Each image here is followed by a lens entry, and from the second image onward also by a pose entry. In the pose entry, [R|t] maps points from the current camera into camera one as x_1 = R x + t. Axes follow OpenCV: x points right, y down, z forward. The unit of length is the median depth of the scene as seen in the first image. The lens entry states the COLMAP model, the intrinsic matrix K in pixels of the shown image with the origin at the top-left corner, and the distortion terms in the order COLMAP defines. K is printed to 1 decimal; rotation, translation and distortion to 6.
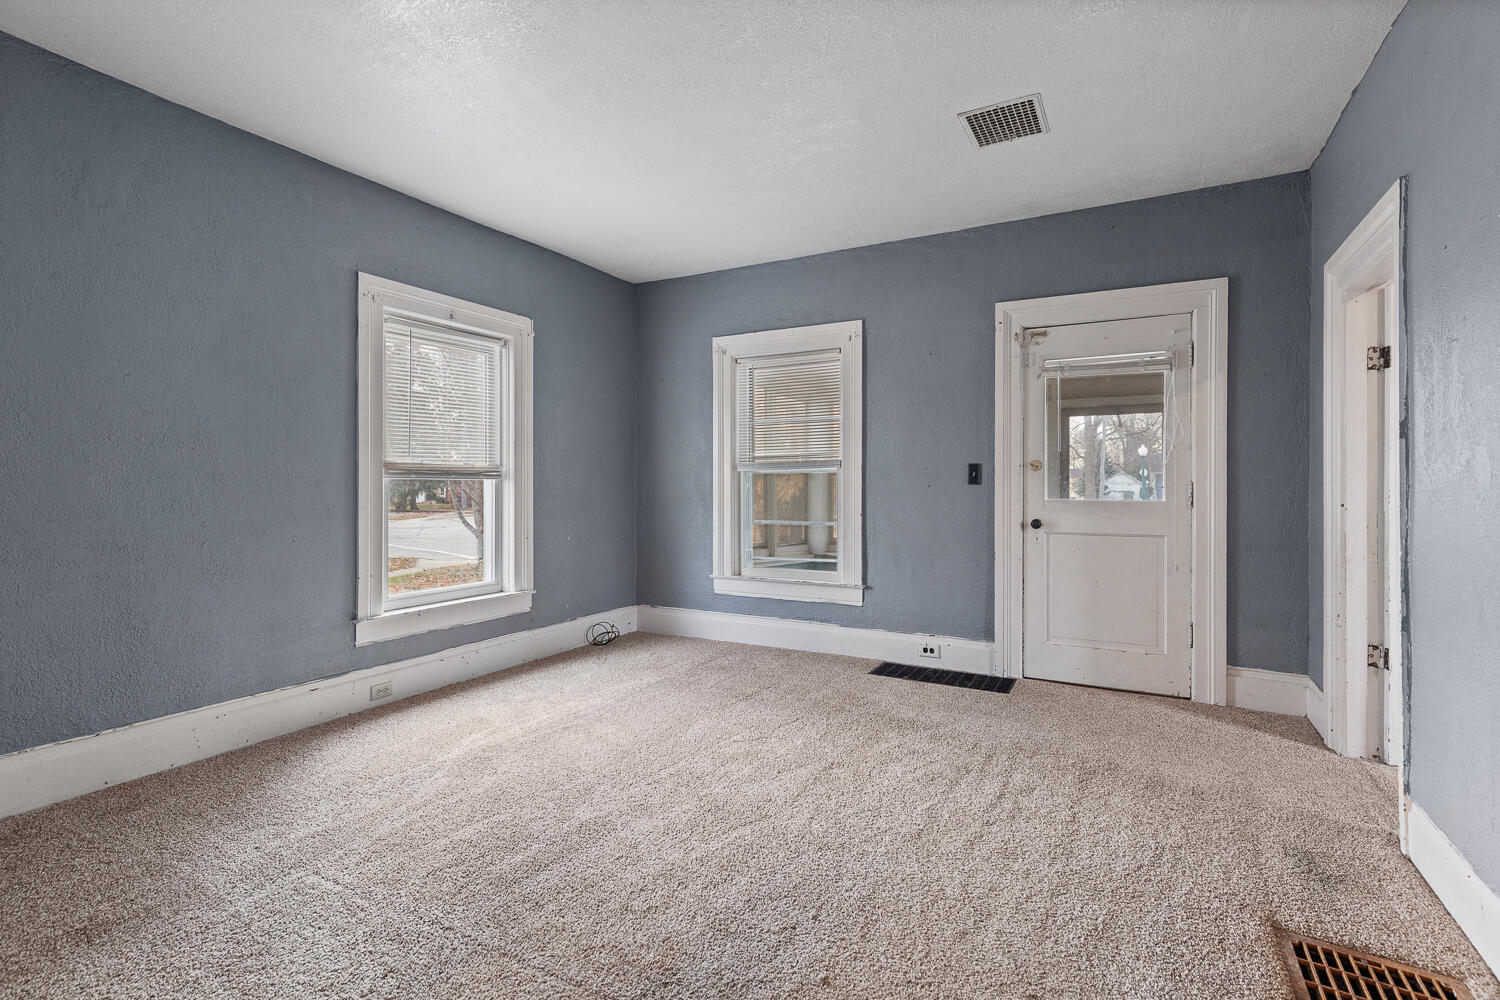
lens RADIAL K [[678.9, 0, 749.1], [0, 678.9, 491.1], [0, 0, 1]] dist [0.003723, 0.000042]
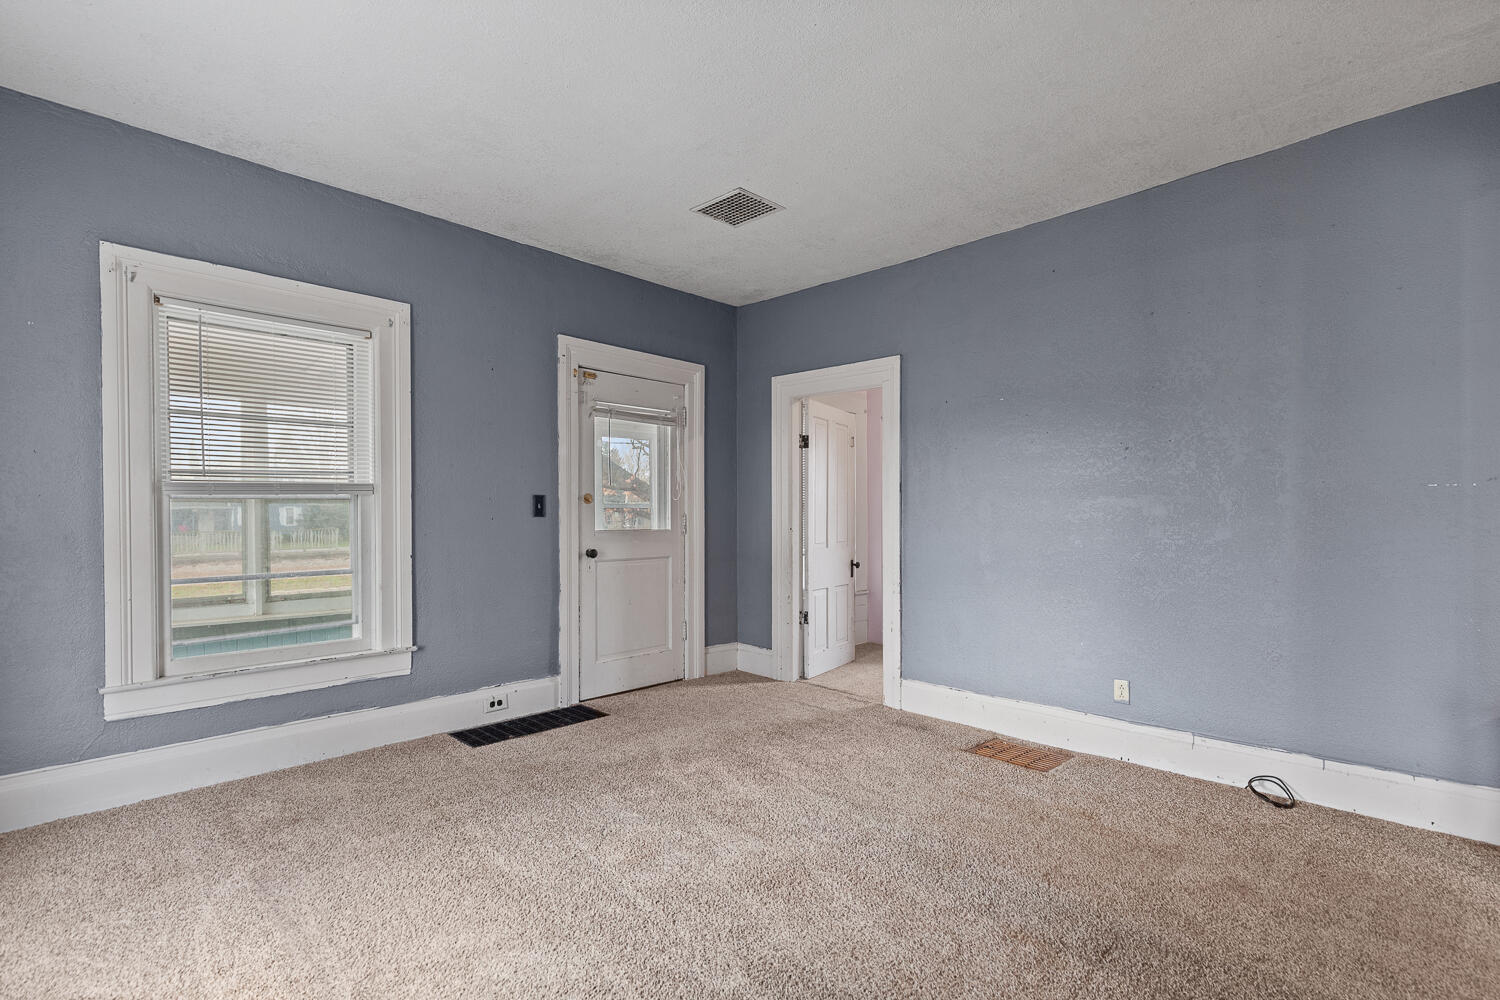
lens RADIAL K [[694.2, 0, 748.5], [0, 694.2, 526.6], [0, 0, 1]] dist [0.004499, 0.000415]
pose [[0.282385, -0.018371, 0.959125, -0.532786], [0.010543, 0.999816, 0.016047, -0.008531], [-0.959243, 0.005581, 0.282527, 0.442785]]
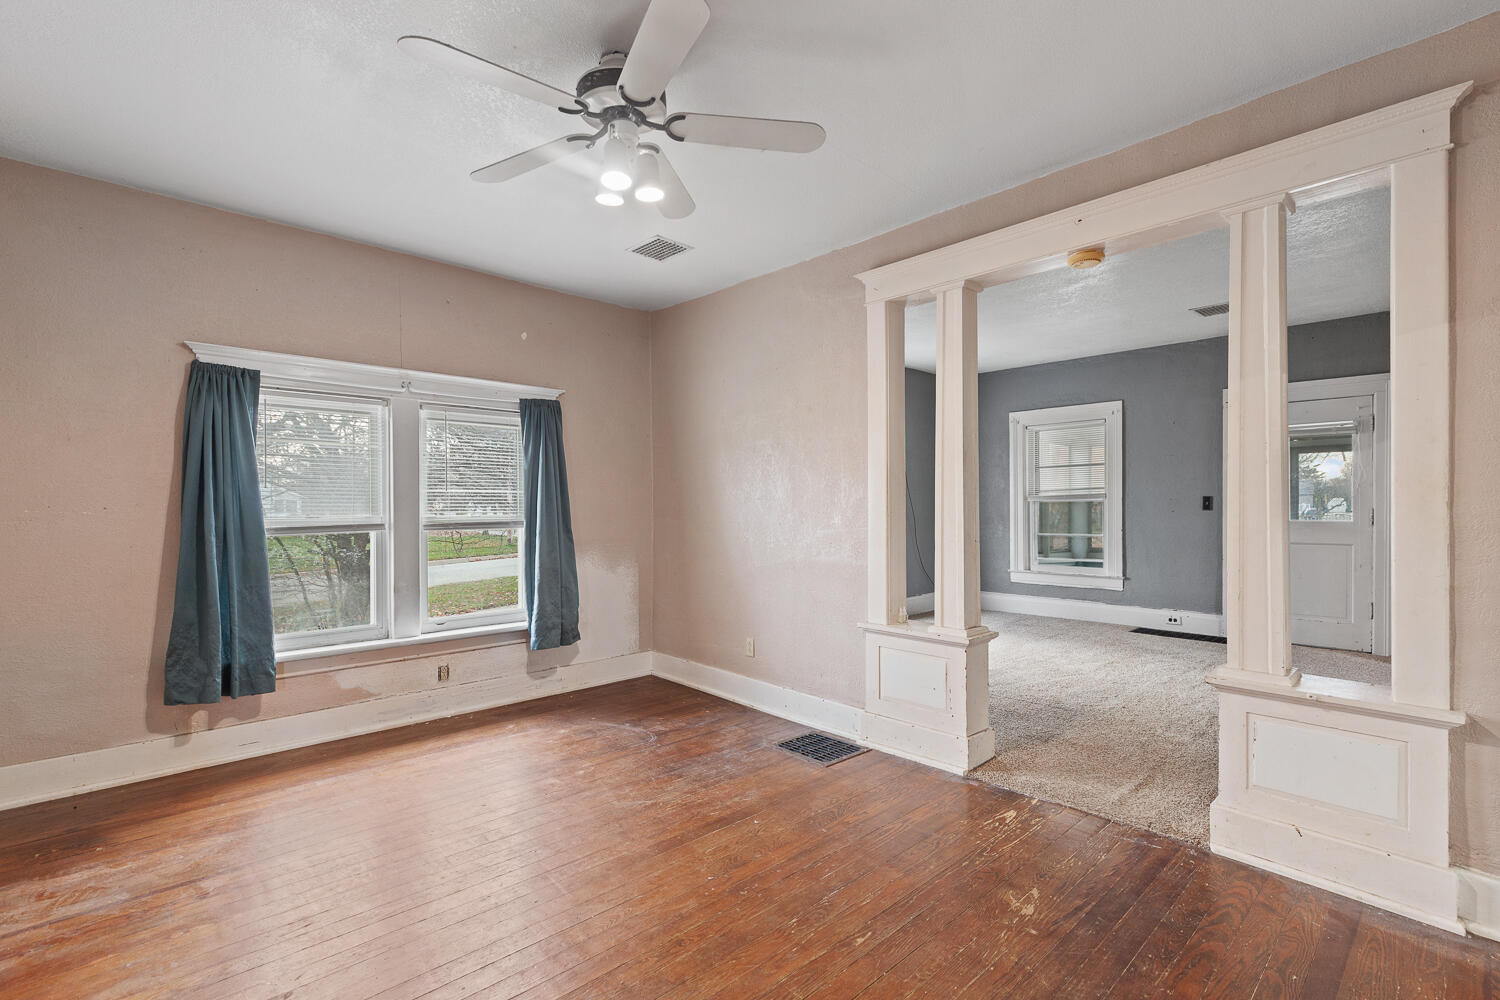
lens RADIAL K [[668.4, 0, 751.1], [0, 668.4, 514.6], [0, 0, 1]] dist [-0.001091, -0.000245]
pose [[0.950870, -0.007525, -0.309498, -0.172535], [0.012785, 0.999806, 0.014968, -0.035234], [0.309326, -0.018189, 0.950782, -0.725088]]
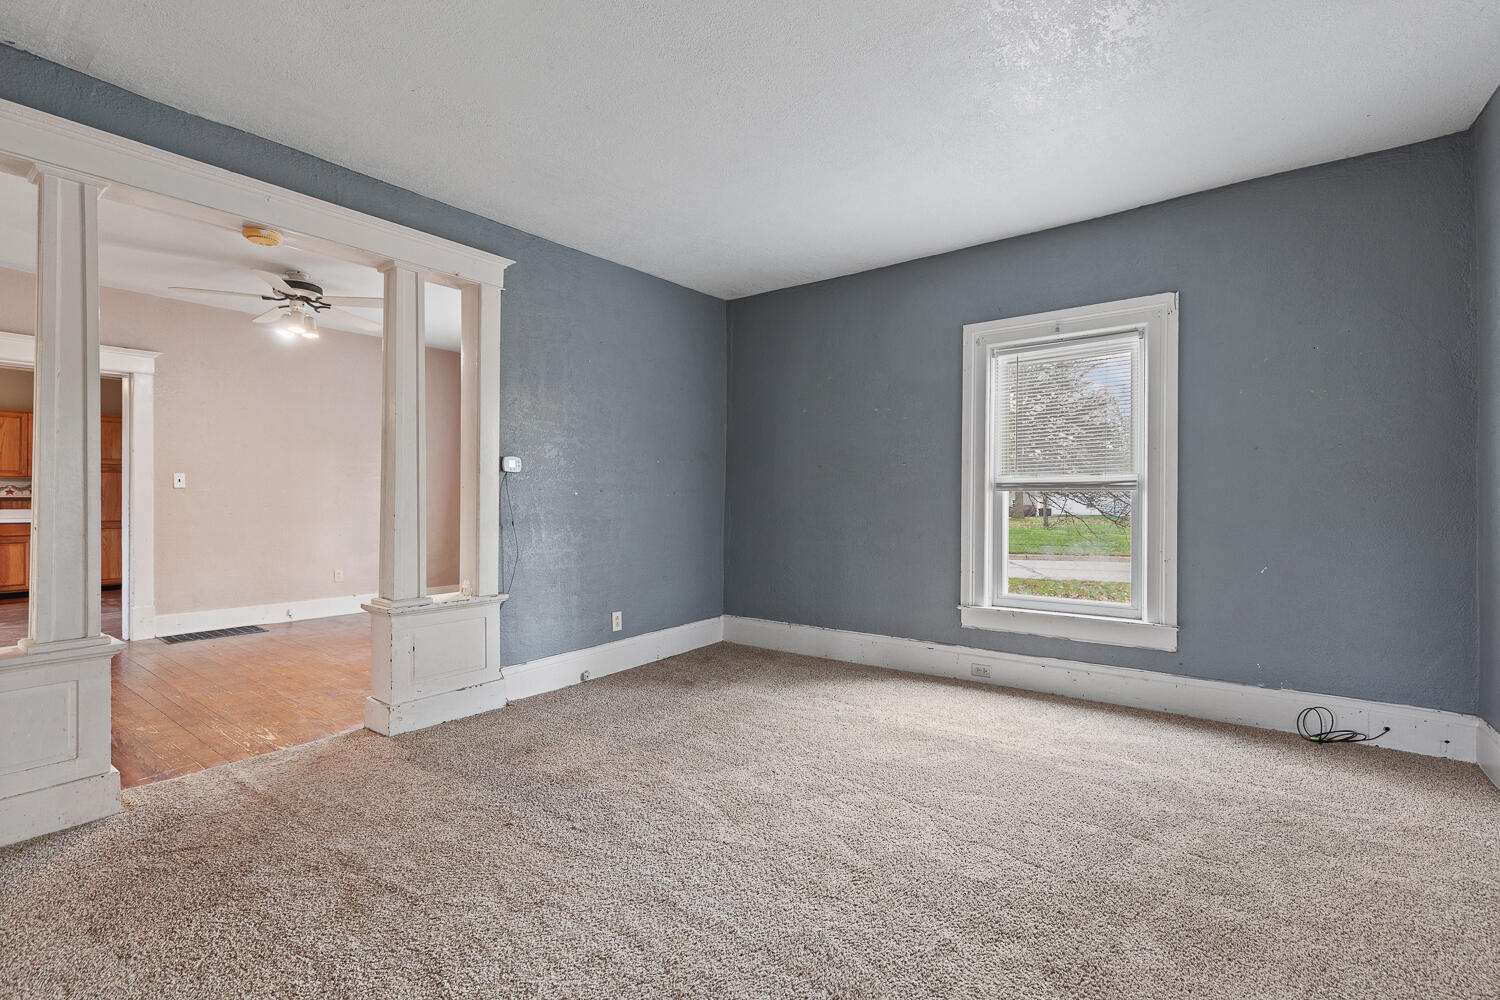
lens RADIAL K [[678.9, 0, 749.1], [0, 678.9, 491.1], [0, 0, 1]] dist [0.003723, 0.000042]
pose [[-0.123979, -0.000391, -0.992285, 0.595245], [-0.001606, 0.999999, -0.000194, -0.016076], [0.992283, 0.001569, -0.123980, 0.645375]]
